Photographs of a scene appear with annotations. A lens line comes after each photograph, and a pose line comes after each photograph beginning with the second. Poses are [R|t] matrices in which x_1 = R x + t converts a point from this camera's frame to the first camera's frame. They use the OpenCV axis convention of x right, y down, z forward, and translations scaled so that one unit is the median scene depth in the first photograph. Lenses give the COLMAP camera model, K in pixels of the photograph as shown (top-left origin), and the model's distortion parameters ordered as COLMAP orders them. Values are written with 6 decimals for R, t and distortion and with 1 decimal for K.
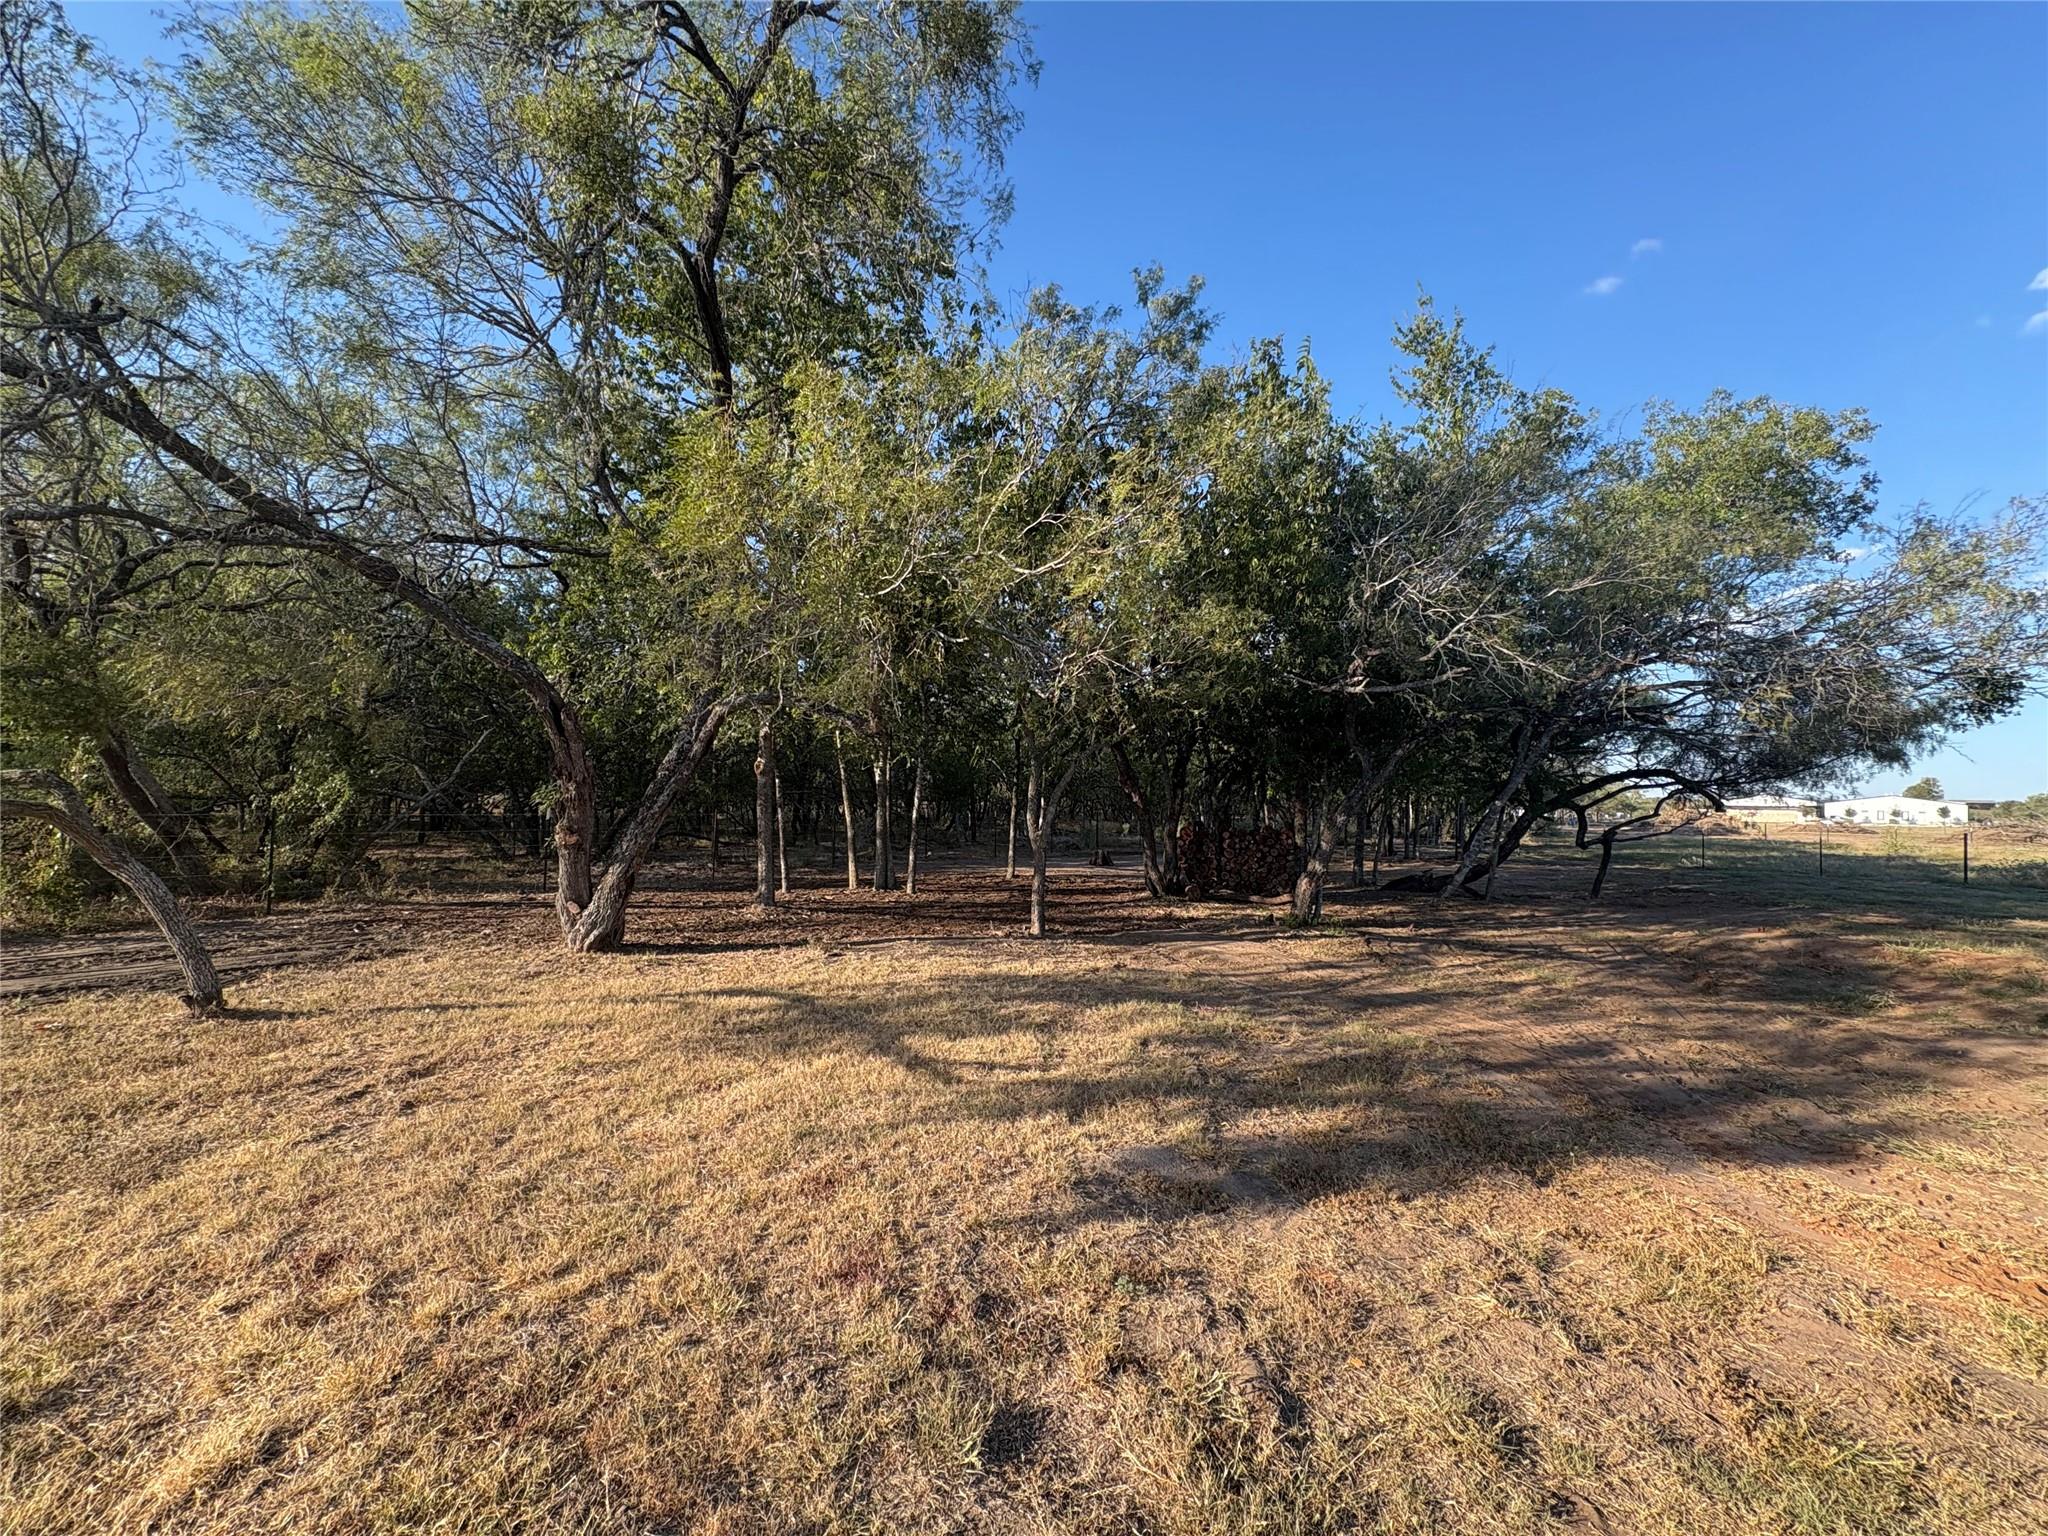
lens RADIAL K [[807.7, 0, 1024.8], [0, 807.7, 771.7], [0, 0, 1]] dist [0.002073, 0.000225]
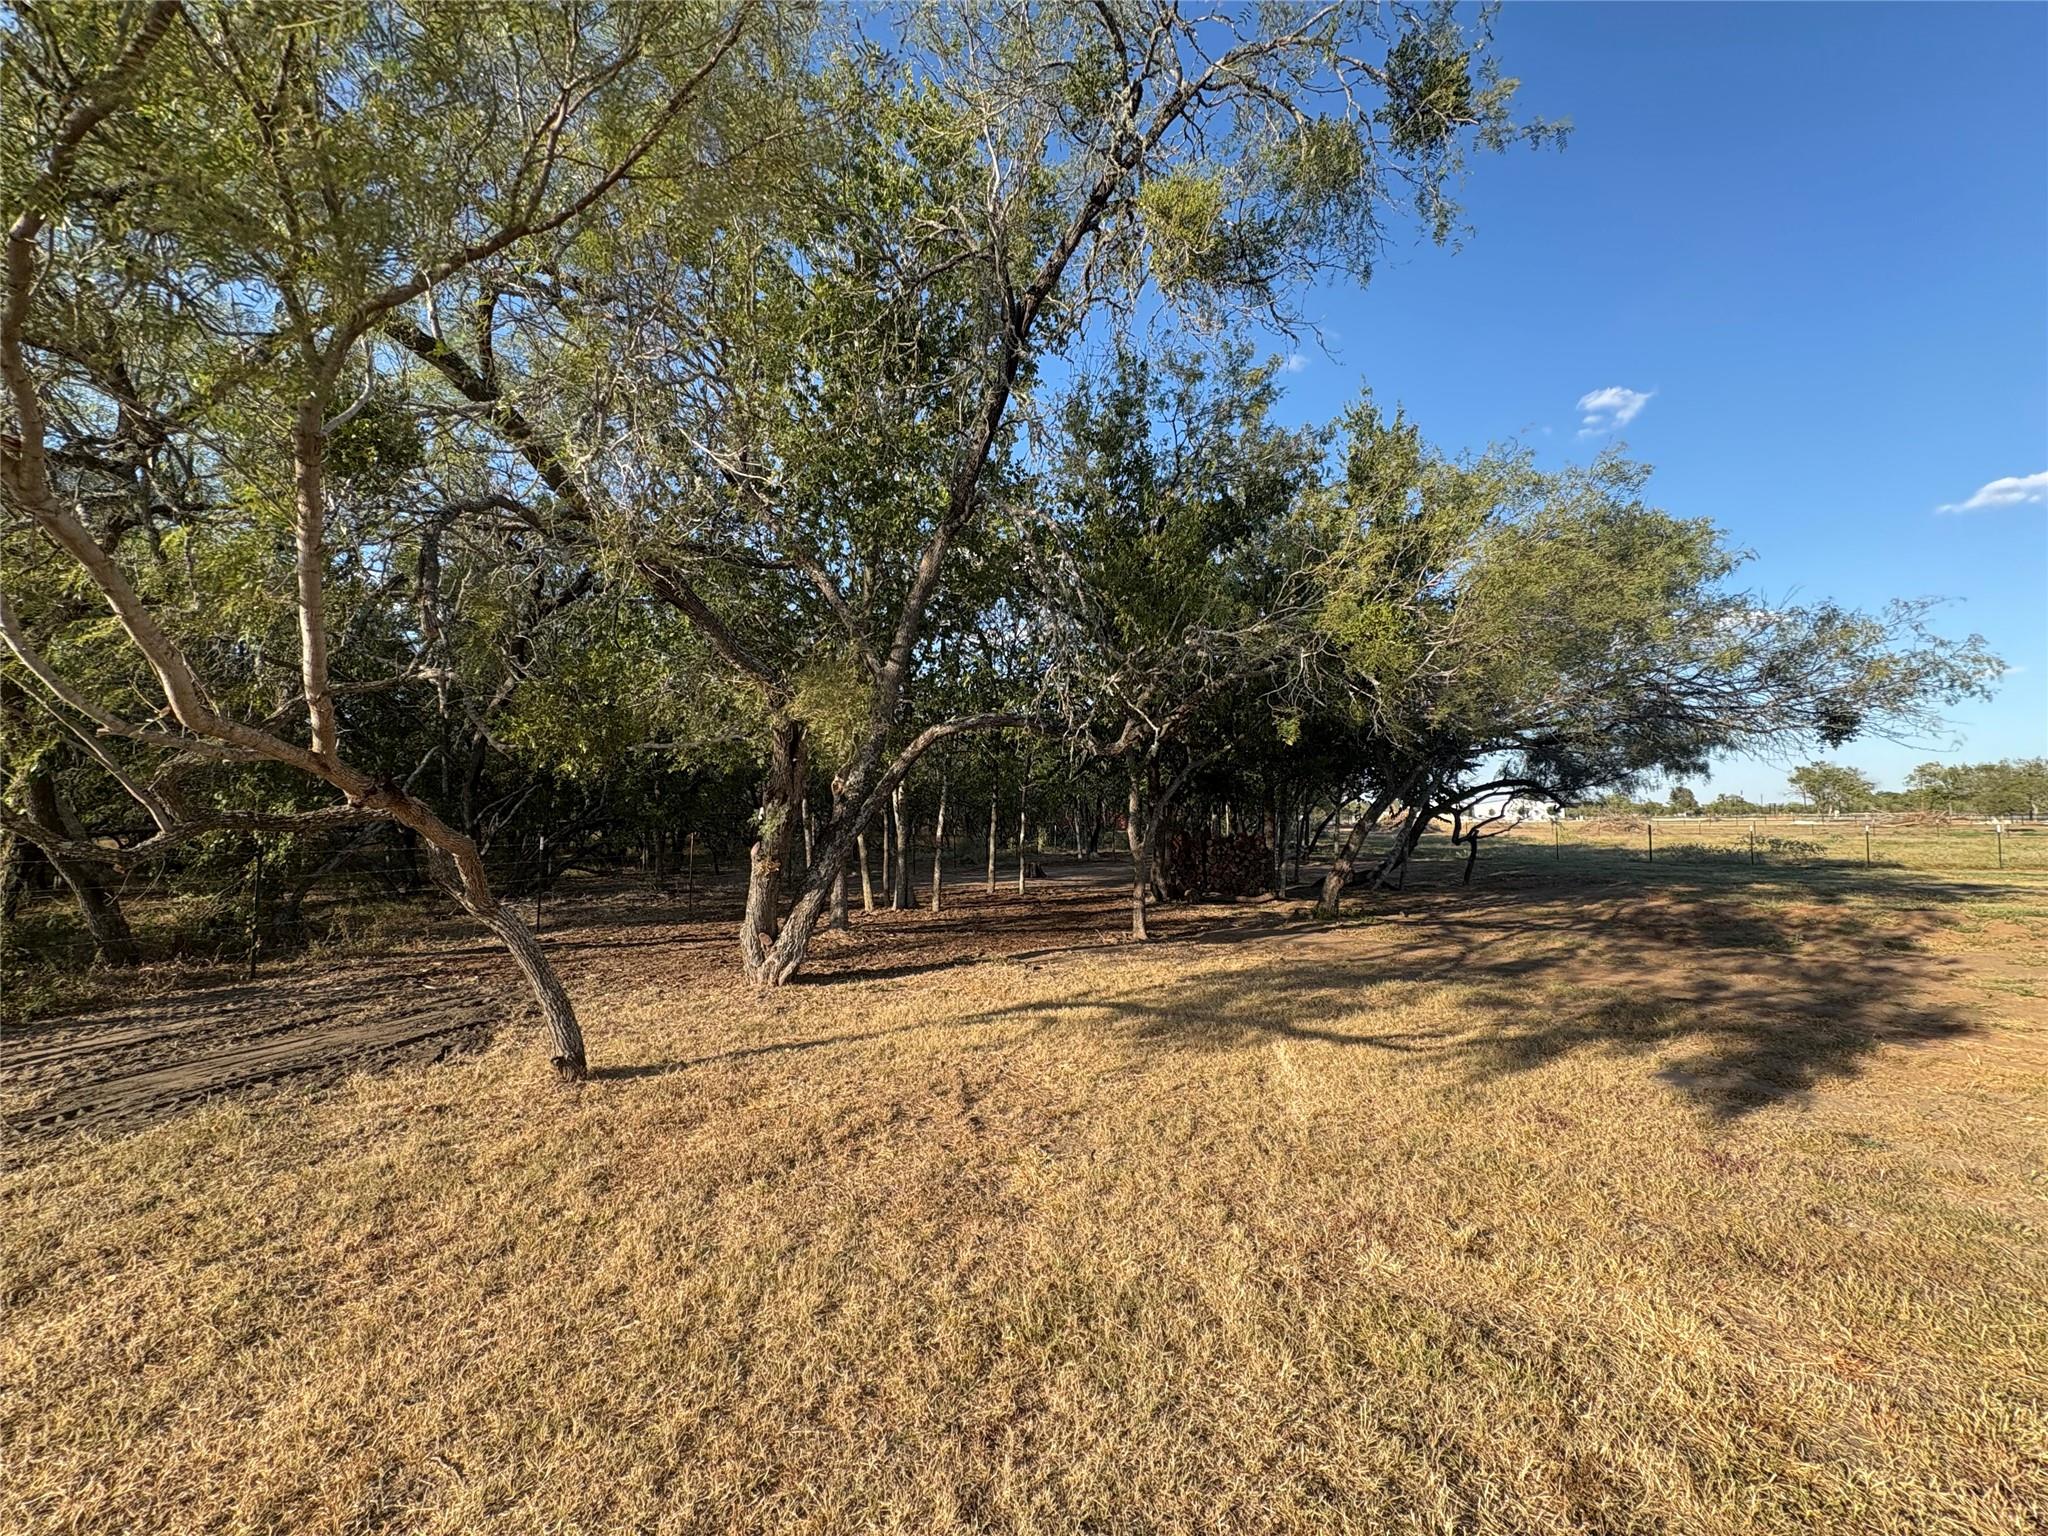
lens RADIAL K [[807.7, 0, 1024.8], [0, 807.7, 771.7], [0, 0, 1]] dist [0.002073, 0.000225]
pose [[0.956109, -0.005748, 0.292954, -0.330394], [0.011306, 0.999787, -0.017283, -0.002997], [-0.292792, 0.019836, 0.955970, 0.010979]]
